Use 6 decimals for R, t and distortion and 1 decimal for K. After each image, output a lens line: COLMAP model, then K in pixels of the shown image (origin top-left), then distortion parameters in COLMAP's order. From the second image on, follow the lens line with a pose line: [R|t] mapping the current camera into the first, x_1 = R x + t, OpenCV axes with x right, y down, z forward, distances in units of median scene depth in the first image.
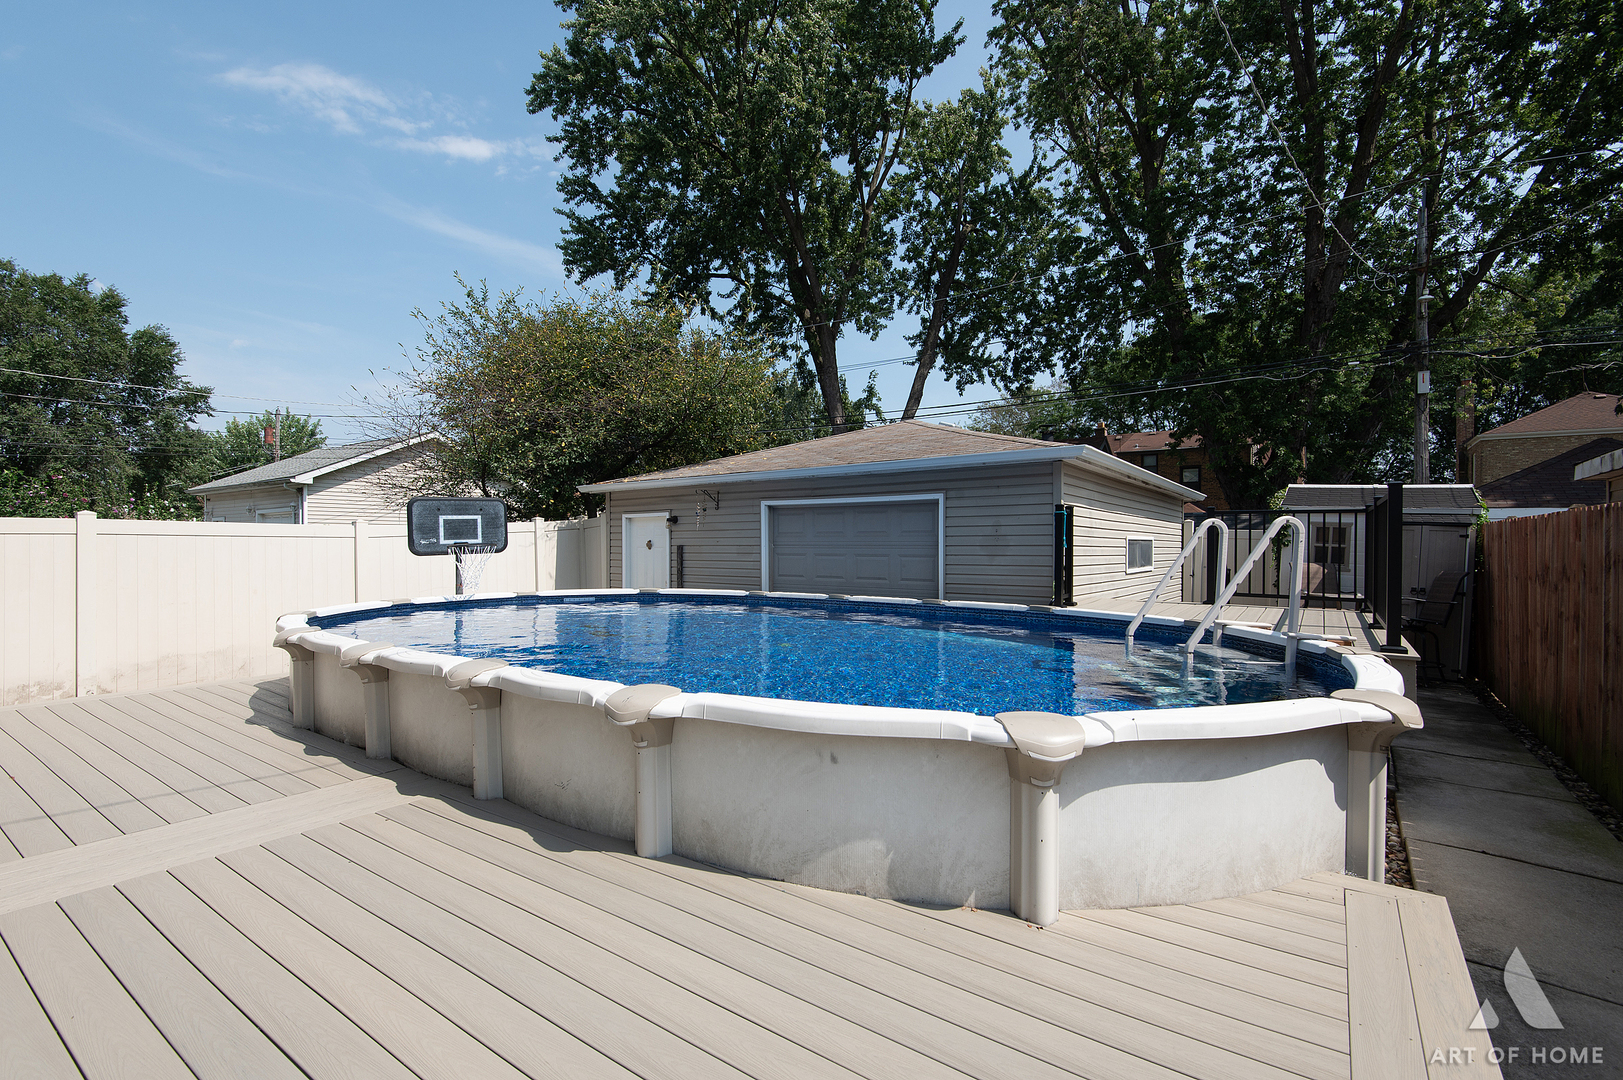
lens RADIAL K [[737.1, 0, 811.2], [0, 737.1, 546.4], [0, 0, 1]] dist [0.025780, -0.007745]
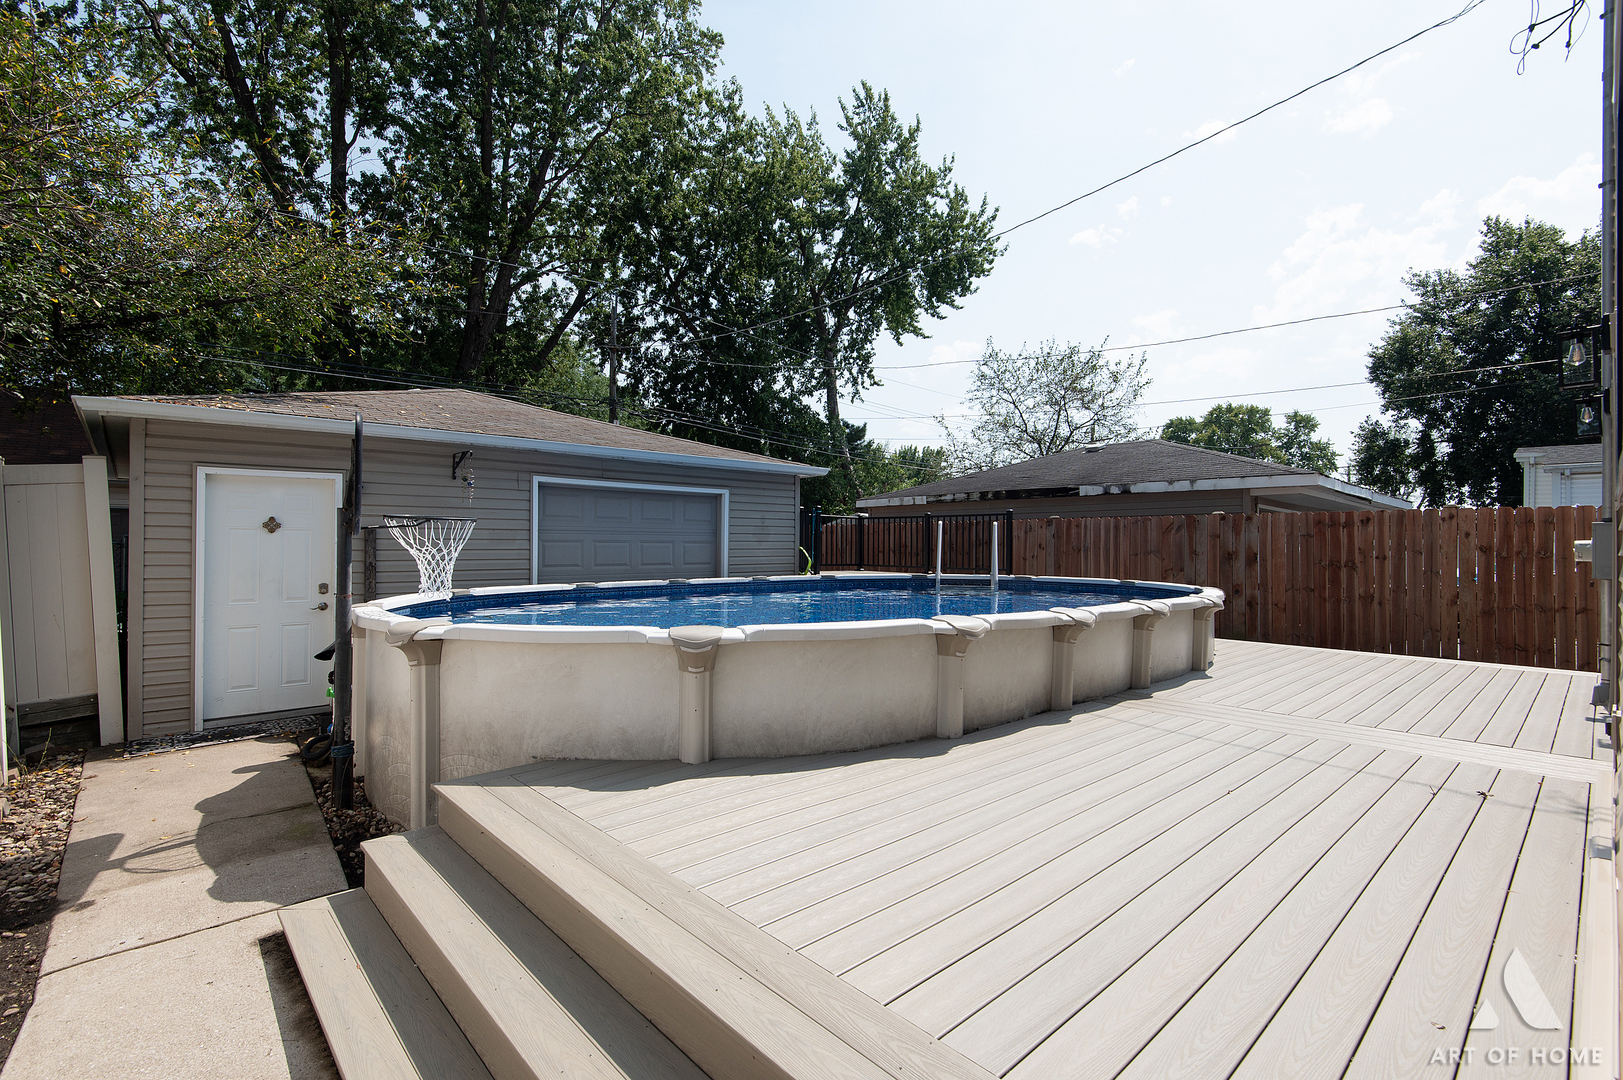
lens RADIAL K [[737.1, 0, 807.3], [0, 737.1, 541.6], [0, 0, 1]] dist [0.025780, -0.007745]
pose [[0.201381, 0.003586, 0.979507, -0.902558], [-0.002545, 0.999992, -0.003137, 0.014732], [-0.979510, -0.001861, 0.201388, 0.590659]]
